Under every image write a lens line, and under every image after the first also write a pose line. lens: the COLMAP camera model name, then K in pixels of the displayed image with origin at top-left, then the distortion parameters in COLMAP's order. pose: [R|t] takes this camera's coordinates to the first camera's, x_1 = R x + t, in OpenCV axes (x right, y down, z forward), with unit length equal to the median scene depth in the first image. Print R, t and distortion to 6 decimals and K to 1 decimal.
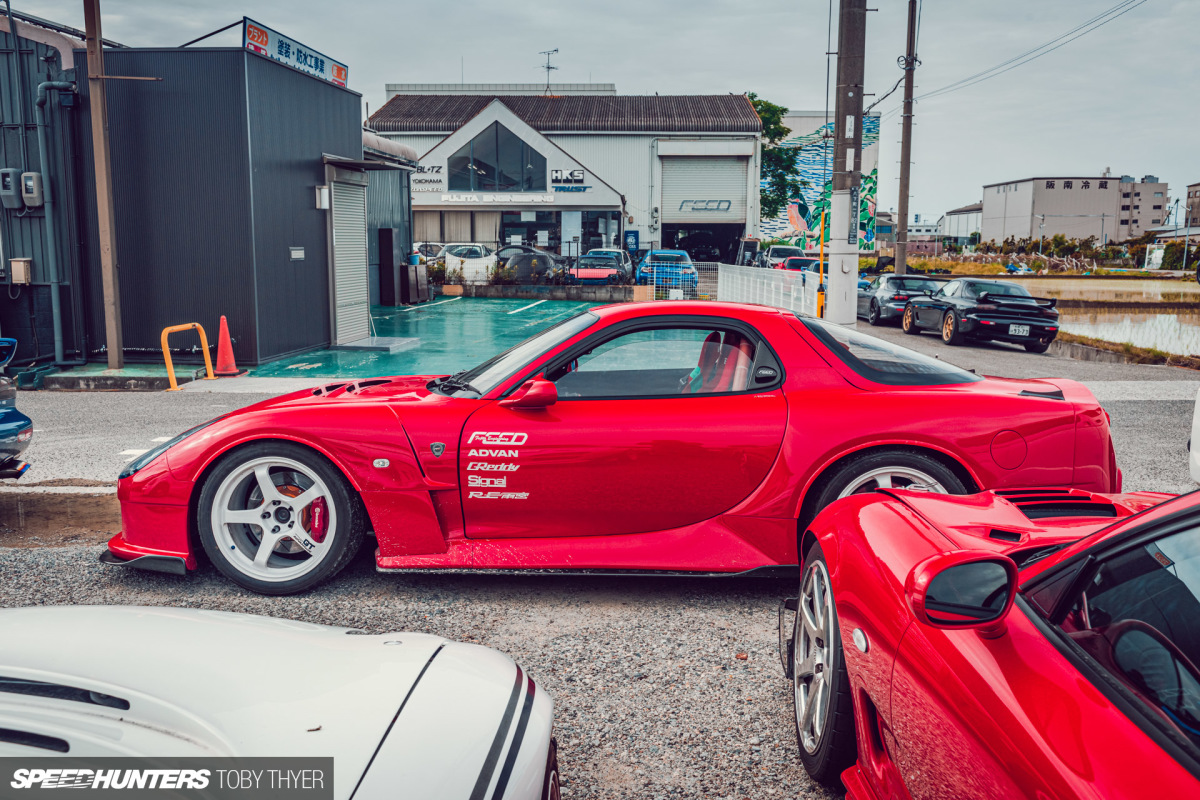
lens RADIAL K [[1045.9, 0, 600.0], [0, 1045.9, 400.0], [0, 0, 1]] dist [0.006567, -0.003668]
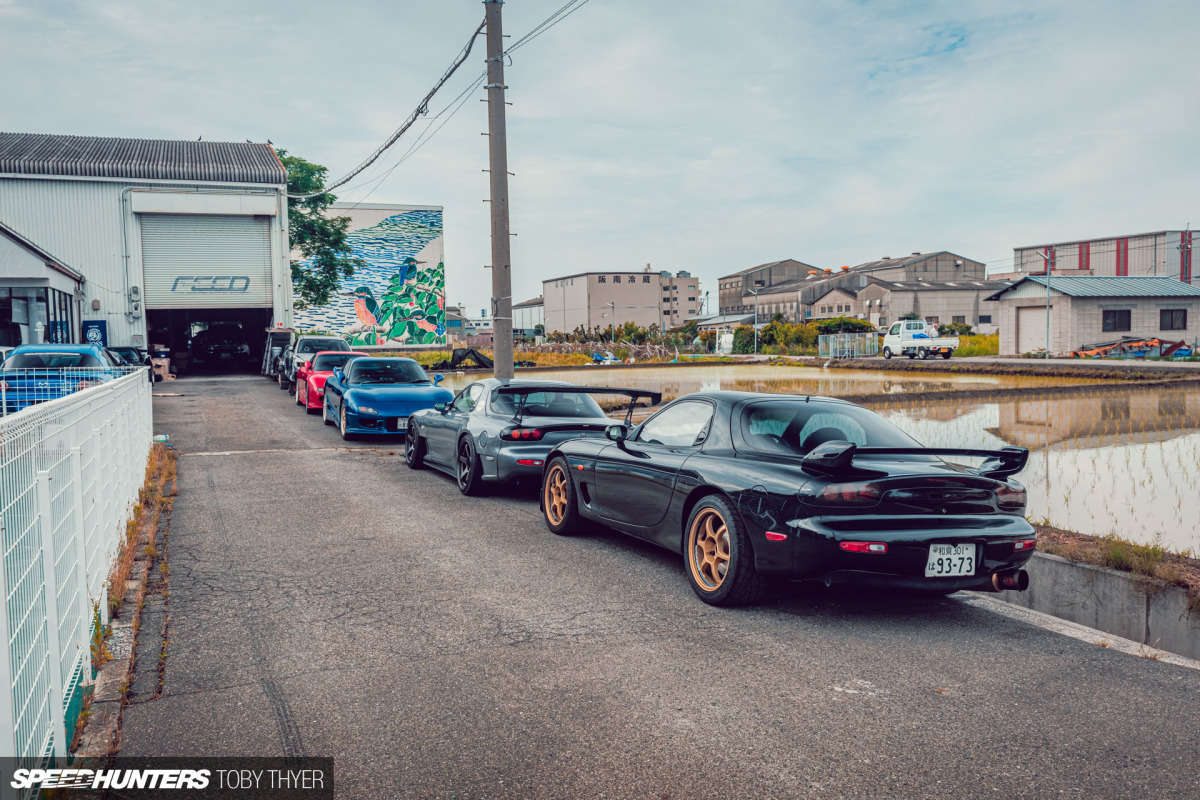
lens RADIAL K [[1056.2, 0, 600.0], [0, 1056.2, 400.0], [0, 0, 1]] dist [0.009394, -0.002229]
pose [[0.921321, -0.048010, 0.385827, 0.042125], [0.082867, 0.993793, -0.074217, -0.022040], [-0.379869, 0.100350, 0.919581, 0.167096]]
